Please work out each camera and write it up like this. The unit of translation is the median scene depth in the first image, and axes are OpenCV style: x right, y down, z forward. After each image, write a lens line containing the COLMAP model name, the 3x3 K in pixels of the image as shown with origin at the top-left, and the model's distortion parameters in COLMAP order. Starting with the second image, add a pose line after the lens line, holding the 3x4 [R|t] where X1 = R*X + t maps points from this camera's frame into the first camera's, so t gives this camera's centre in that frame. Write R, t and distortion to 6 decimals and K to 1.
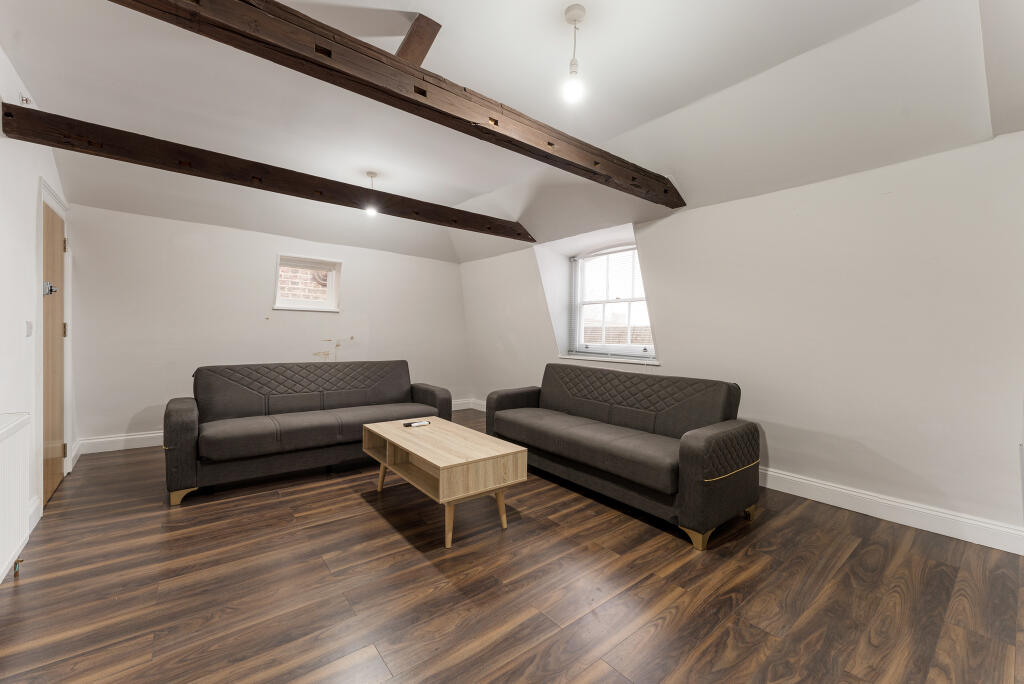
lens RADIAL K [[410.5, 0, 510.5], [0, 410.5, 344.5], [0, 0, 1]] dist [-0.003238, -0.000141]
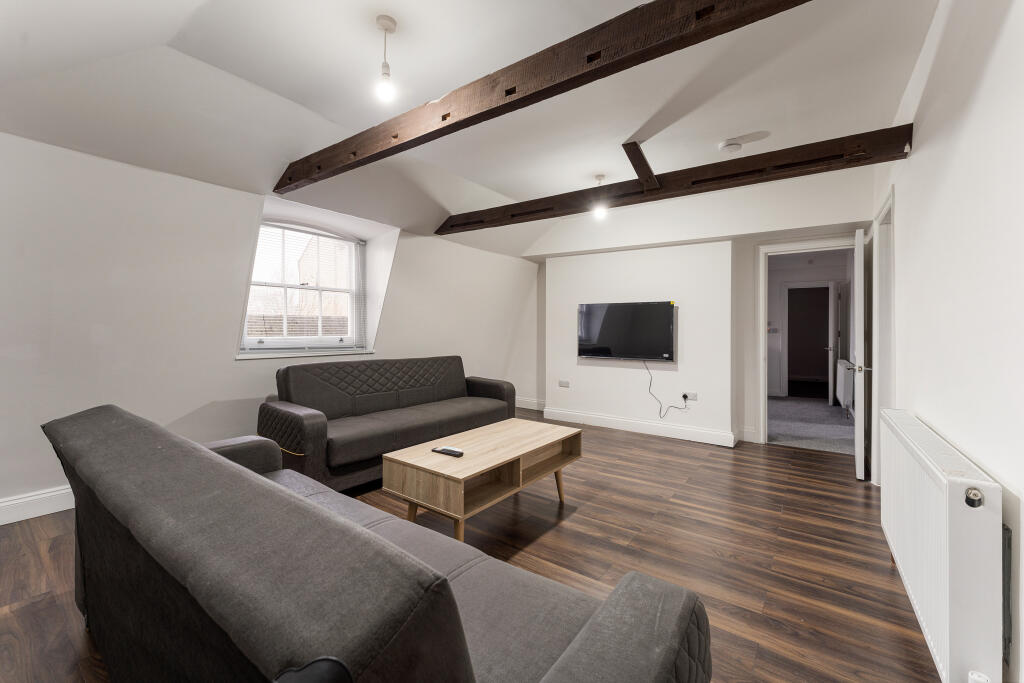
lens RADIAL K [[410.5, 0, 513.5], [0, 410.5, 330.4], [0, 0, 1]] dist [-0.003238, -0.000141]
pose [[-0.252103, -0.024637, 0.967387, -0.784669], [0.012022, 0.999519, 0.028588, -0.036568], [-0.967626, 0.018837, -0.251686, 0.867582]]
